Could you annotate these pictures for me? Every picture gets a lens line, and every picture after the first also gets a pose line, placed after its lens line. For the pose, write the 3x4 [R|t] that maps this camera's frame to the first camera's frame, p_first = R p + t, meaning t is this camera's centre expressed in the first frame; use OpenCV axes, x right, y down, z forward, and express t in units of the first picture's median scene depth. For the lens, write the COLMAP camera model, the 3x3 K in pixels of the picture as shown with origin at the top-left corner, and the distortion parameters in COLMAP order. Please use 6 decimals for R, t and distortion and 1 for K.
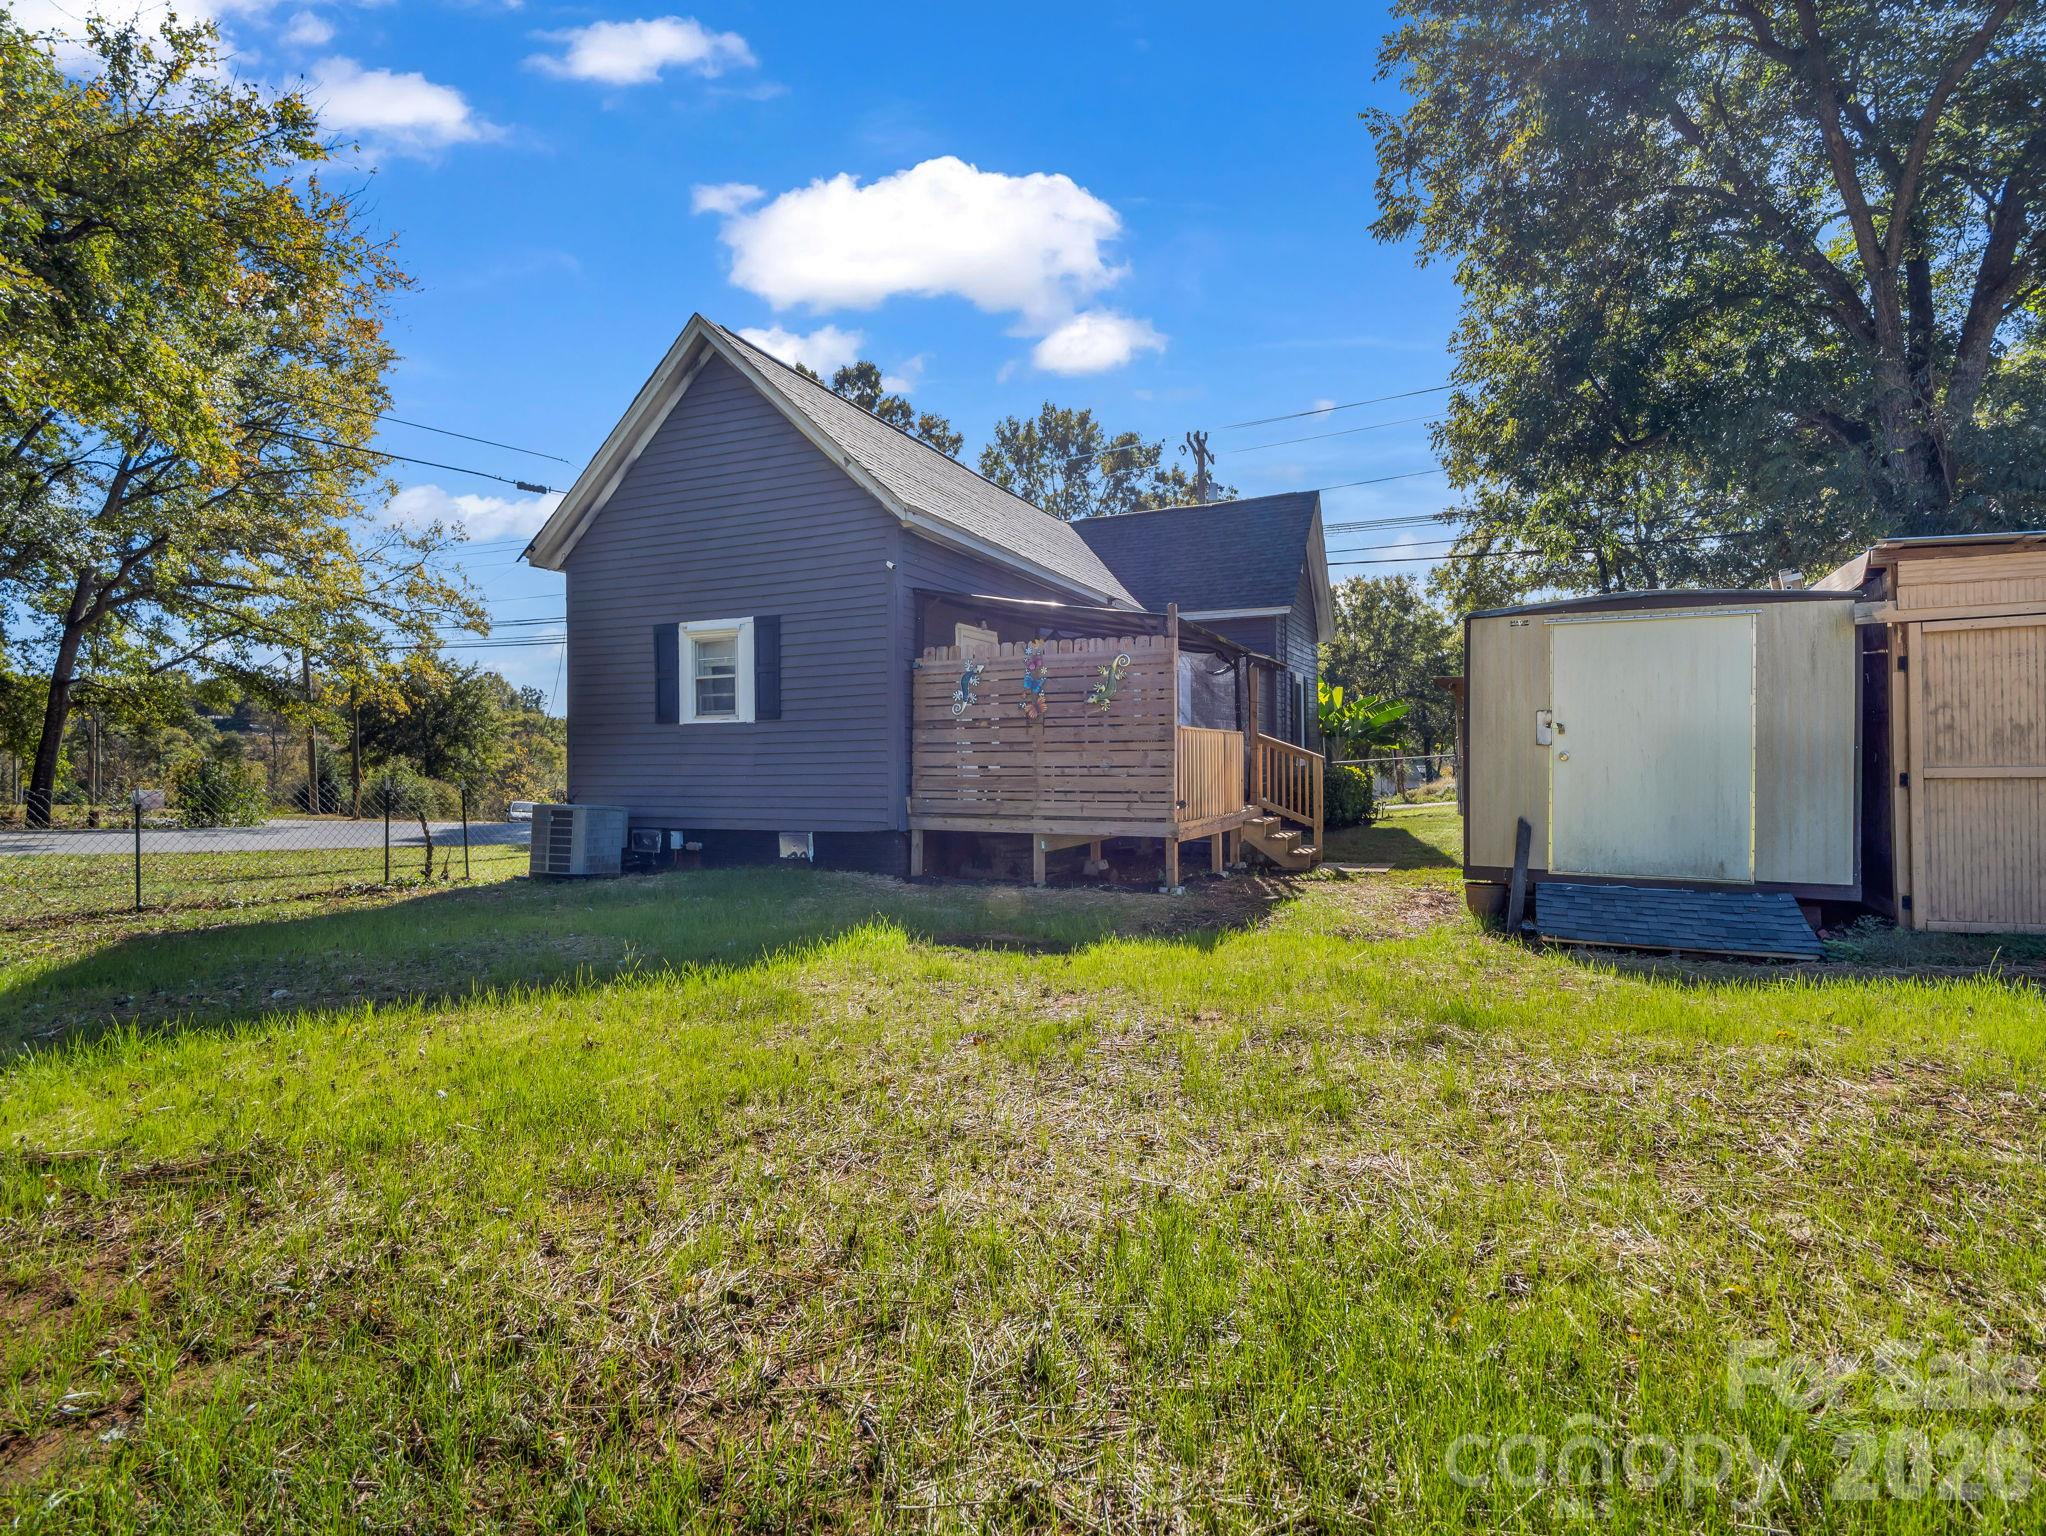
lens RADIAL K [[987.8, 0, 1013.6], [0, 987.8, 750.4], [0, 0, 1]] dist [-0.010119, -0.001181]
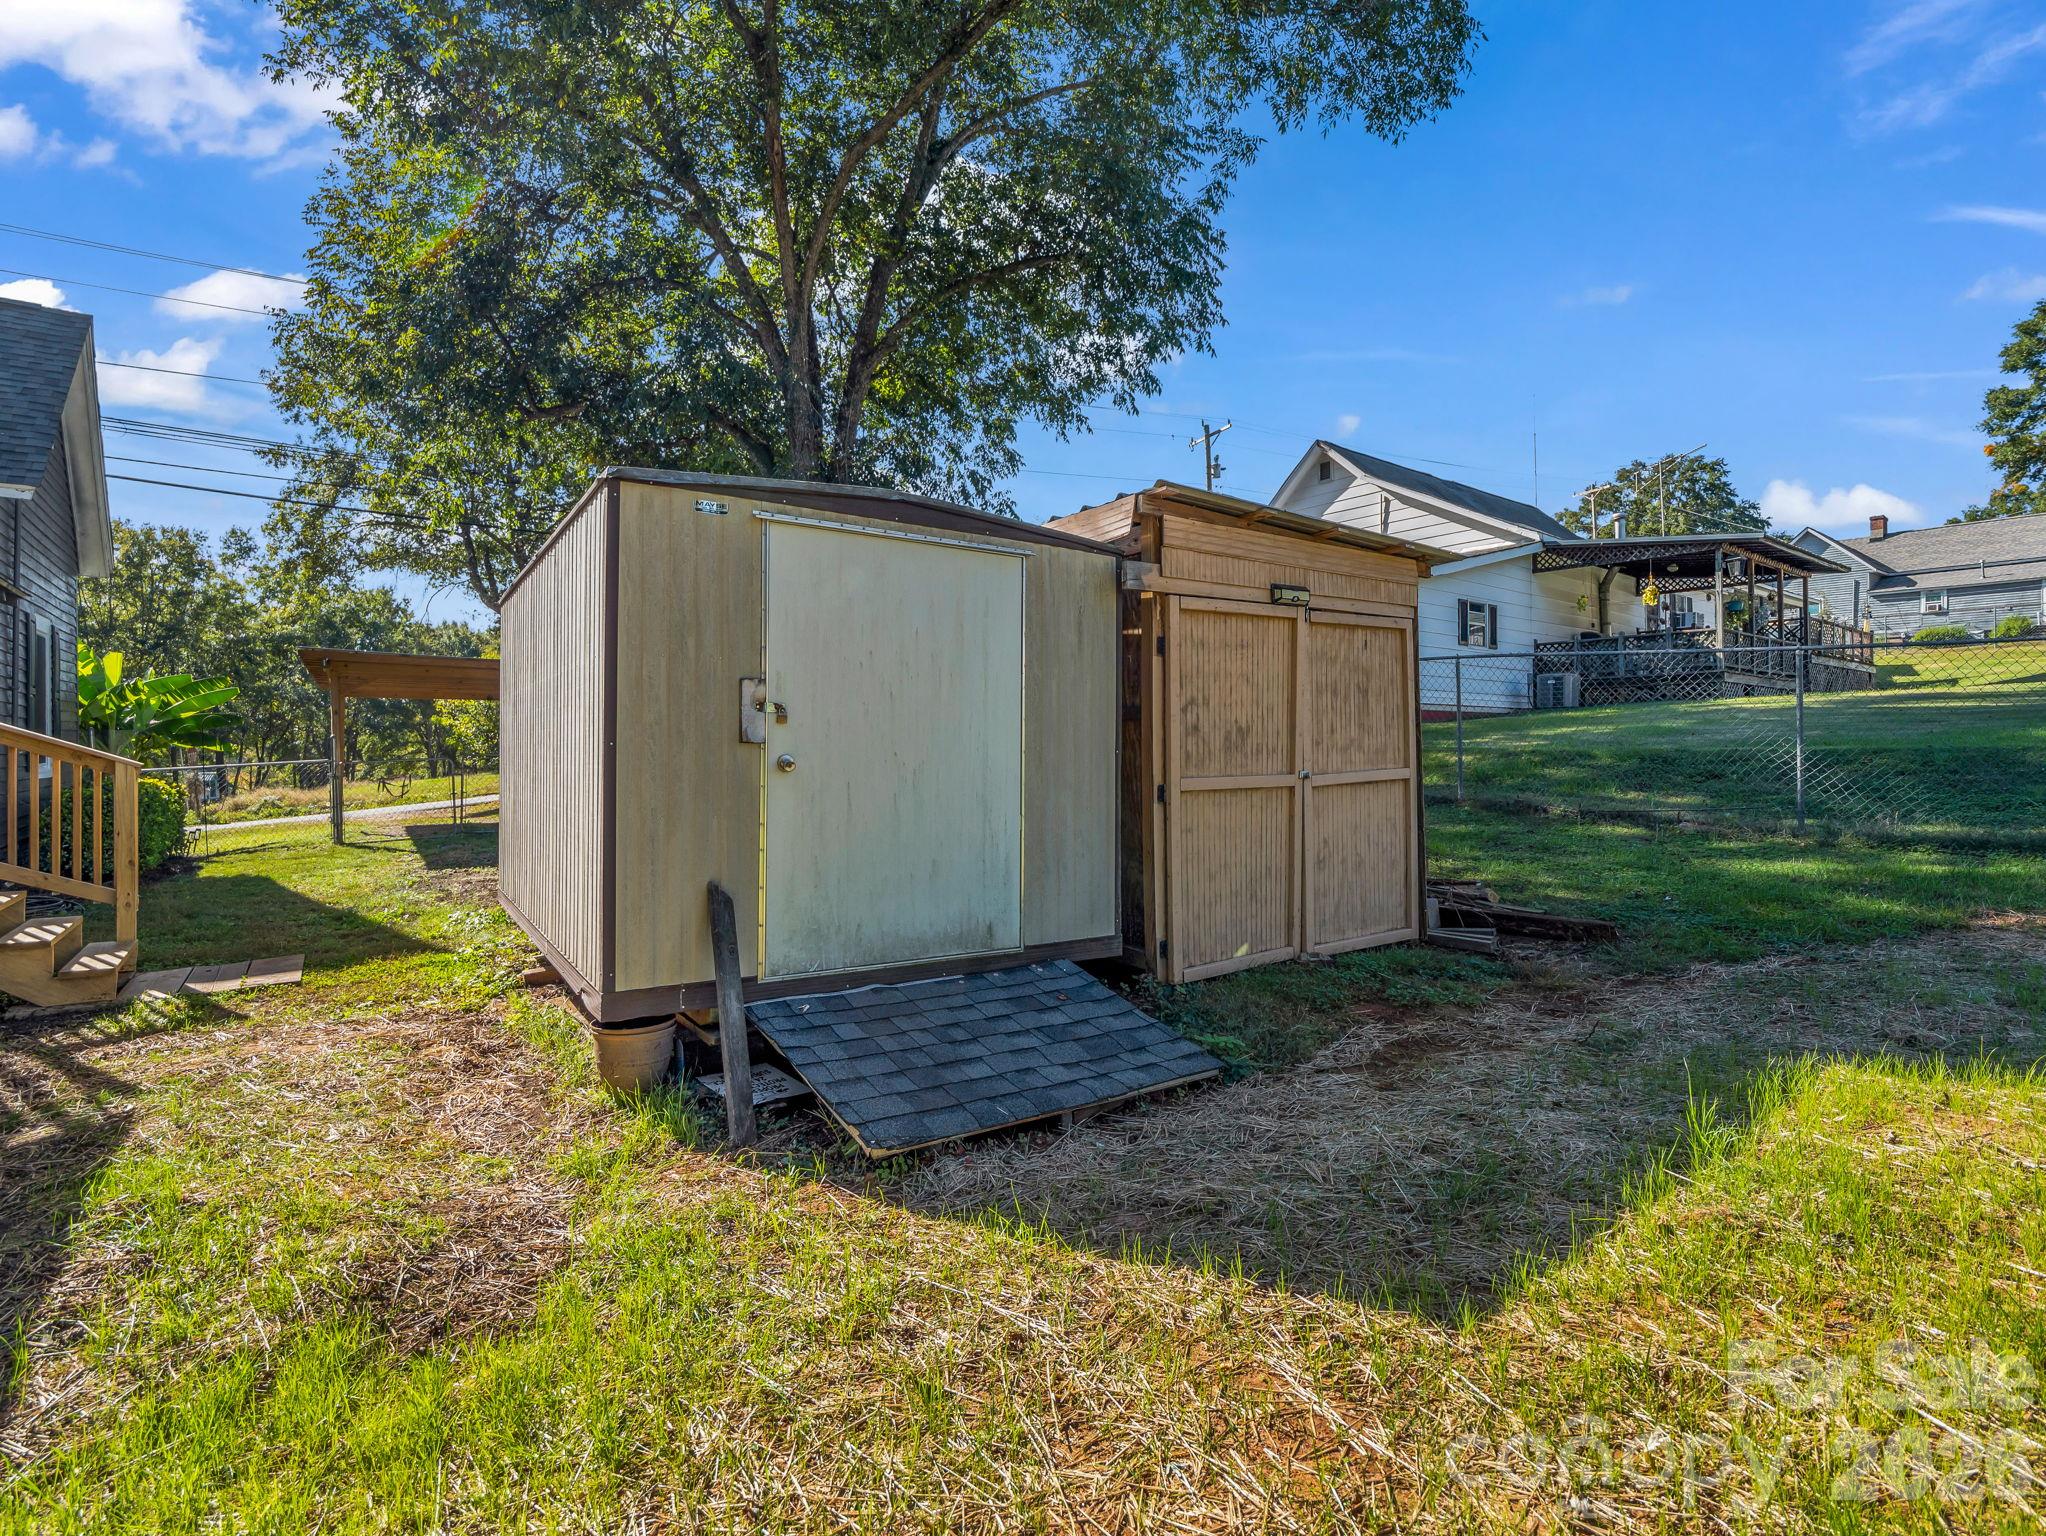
lens RADIAL K [[987.8, 0, 1013.6], [0, 987.8, 750.4], [0, 0, 1]] dist [-0.010119, -0.001181]
pose [[0.465009, 0.009843, 0.885251, 0.056051], [-0.005669, 0.999951, -0.008141, 0.000897], [-0.885288, -0.001232, 0.465042, 0.267429]]
